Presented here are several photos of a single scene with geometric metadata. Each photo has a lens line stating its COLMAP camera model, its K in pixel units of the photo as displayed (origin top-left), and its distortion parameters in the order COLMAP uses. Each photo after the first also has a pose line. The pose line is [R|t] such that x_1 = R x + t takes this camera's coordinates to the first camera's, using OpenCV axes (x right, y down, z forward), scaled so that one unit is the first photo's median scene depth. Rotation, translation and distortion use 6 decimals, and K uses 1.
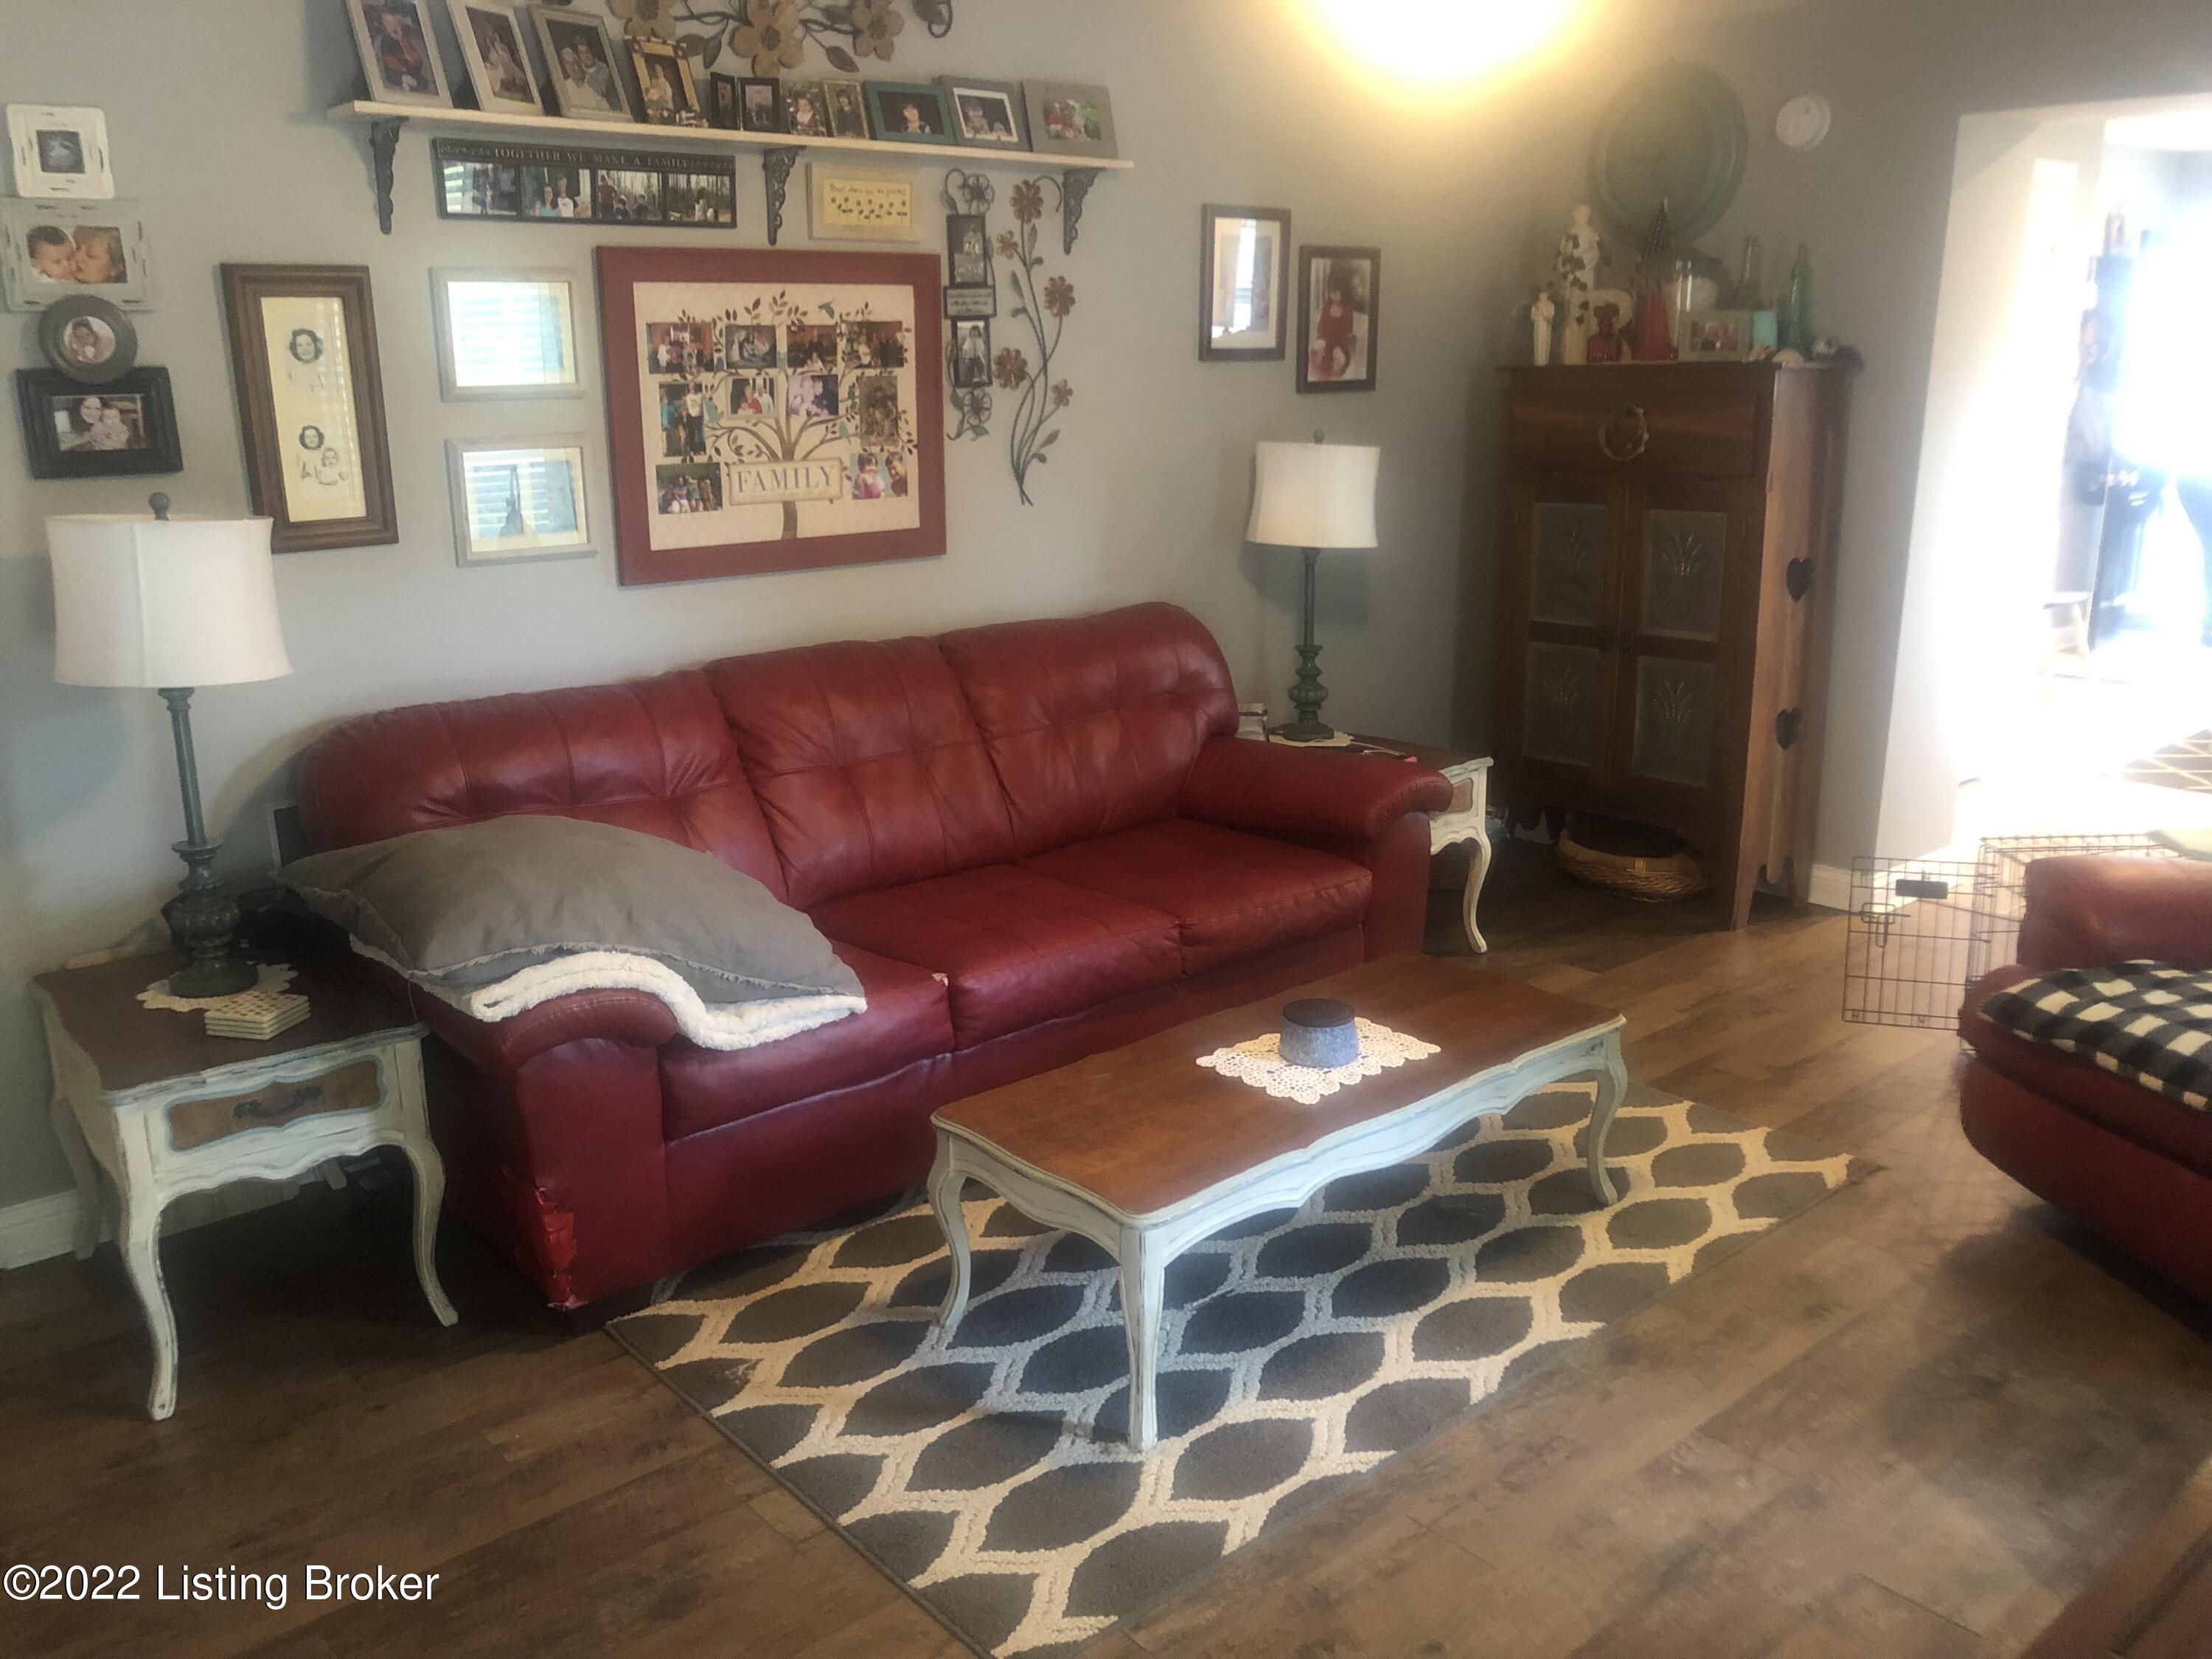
lens RADIAL K [[1803.0, 0, 1106.0], [0, 1803.0, 829.5], [0, 0, 1]] dist [-0.026527, 0.001624]
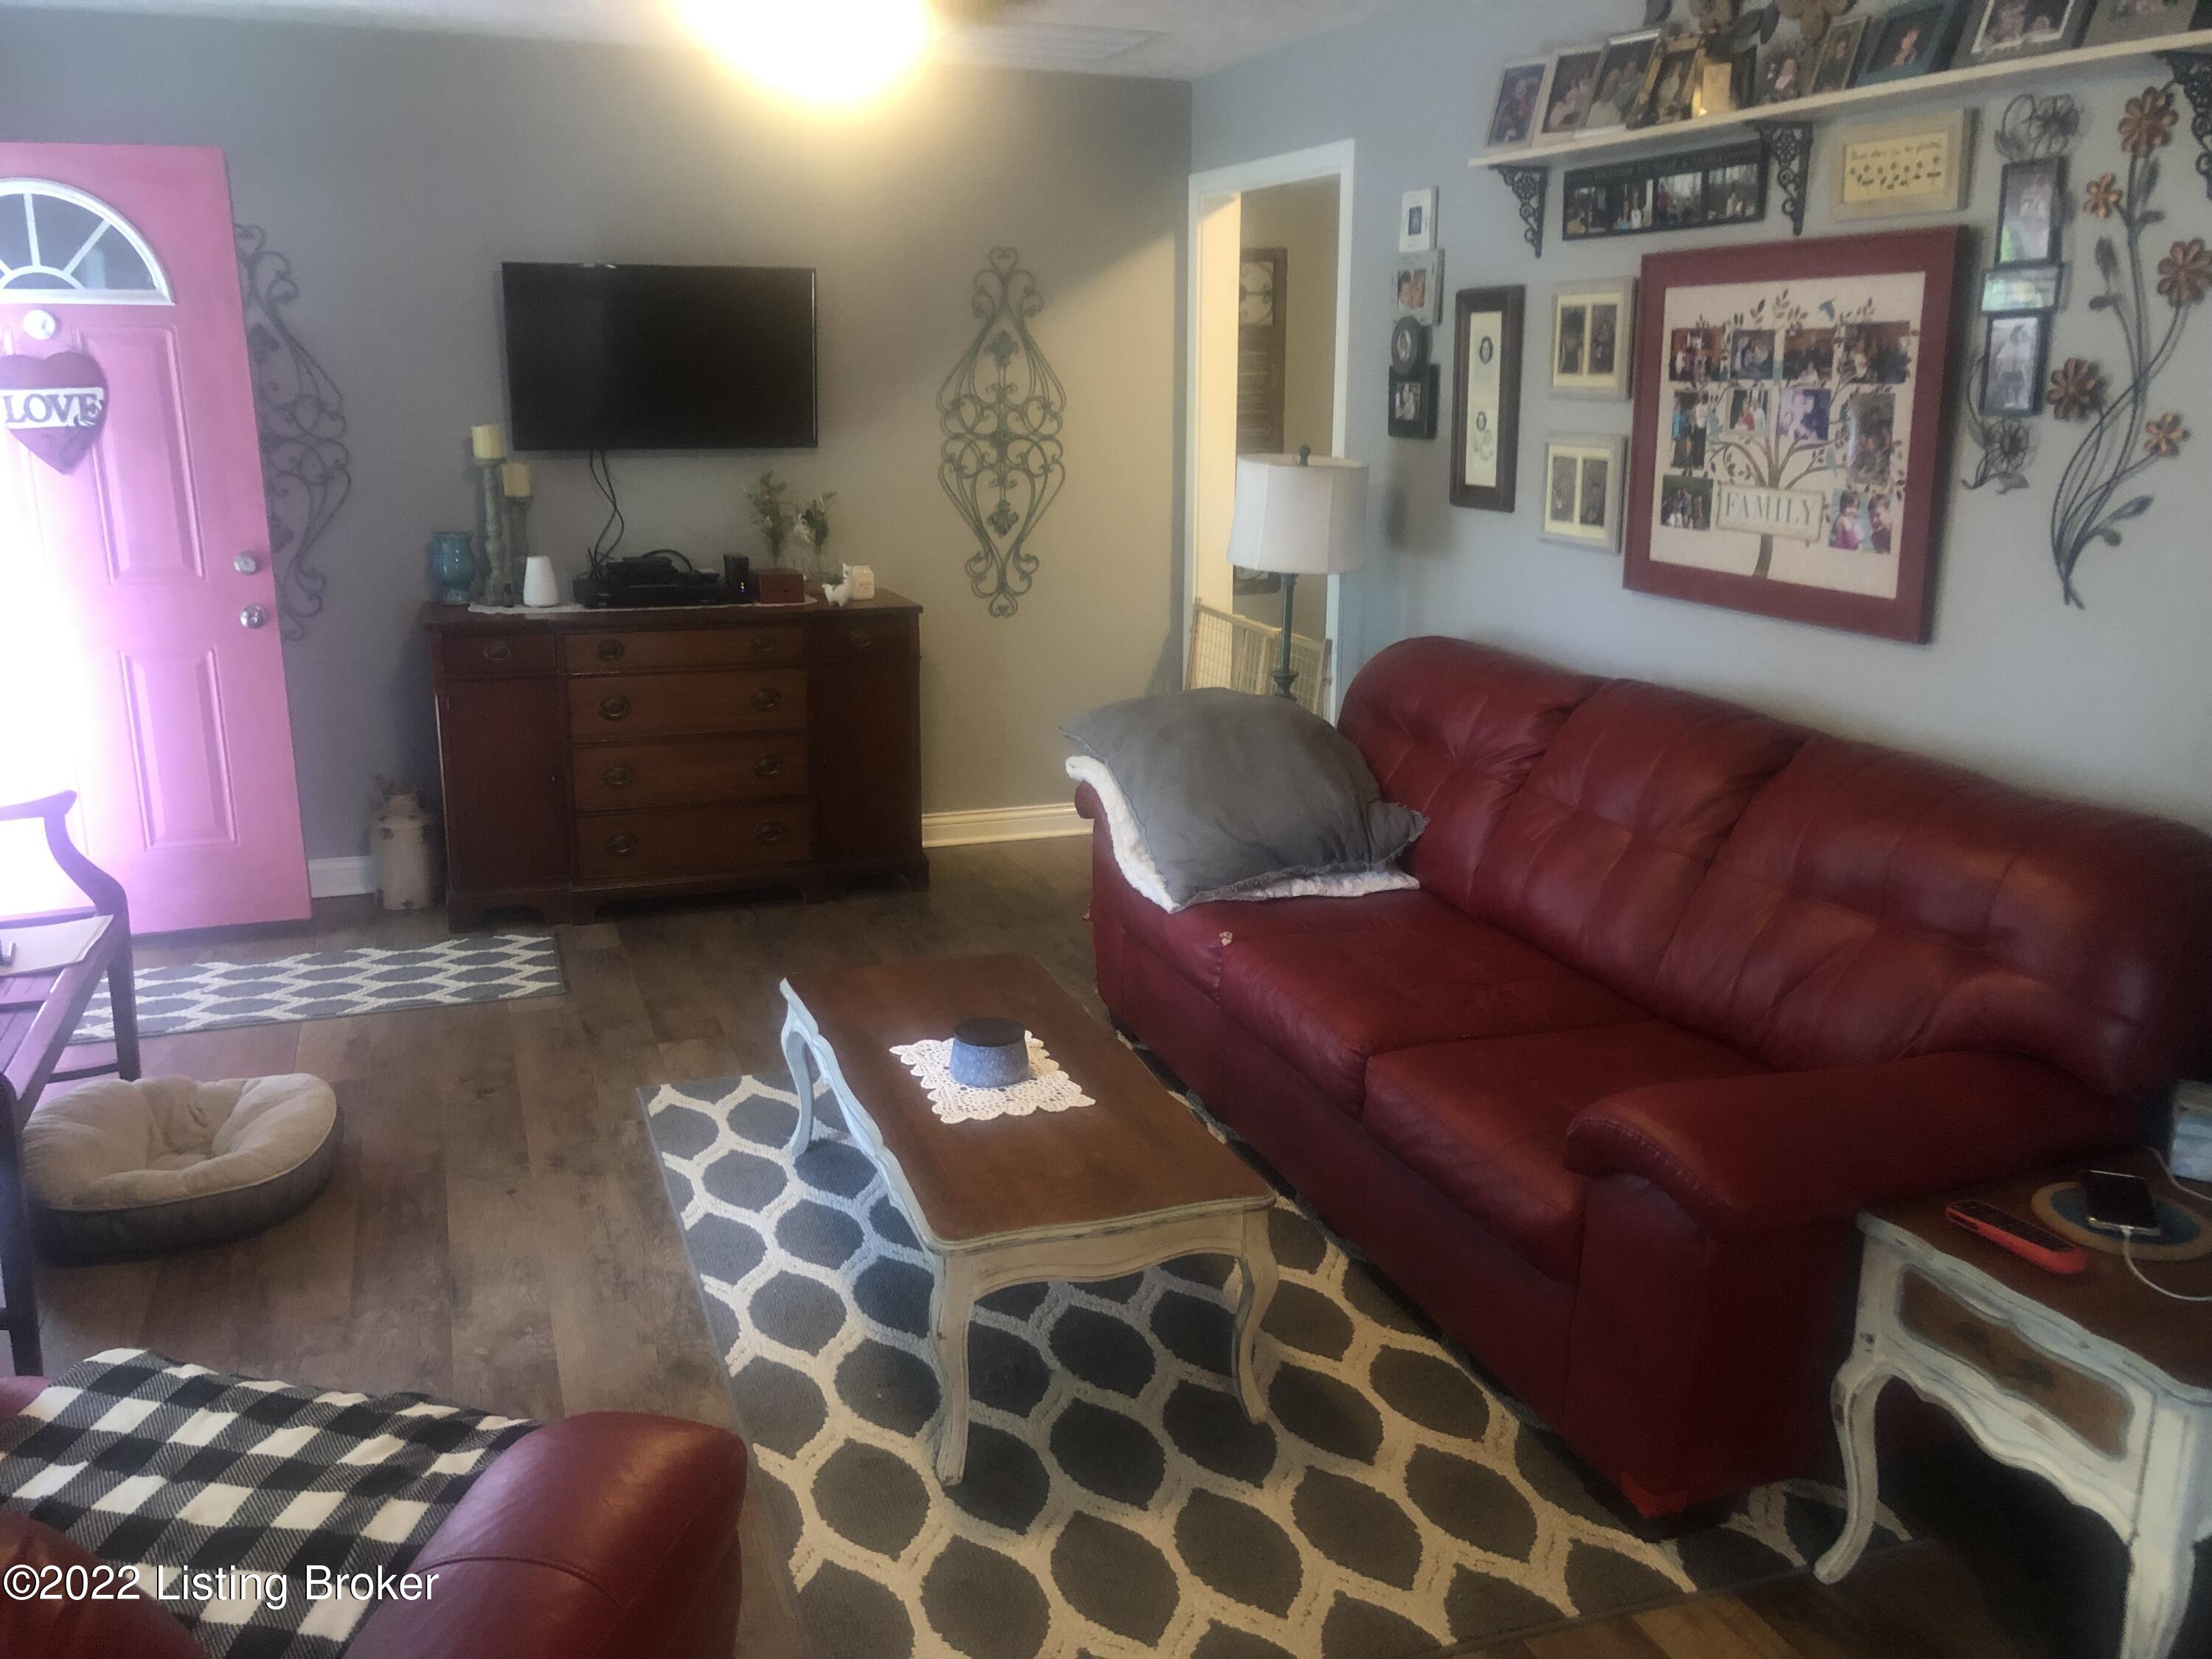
lens RADIAL K [[1780.2, 0, 1092.6], [0, 1780.2, 817.3], [0, 0, 1]] dist [-0.010853, -0.007938]
pose [[-0.356582, 0.249331, -0.900379, 0.745589], [-0.224889, 0.912487, 0.341748, -0.280710], [0.906793, 0.324347, -0.269305, 0.995023]]
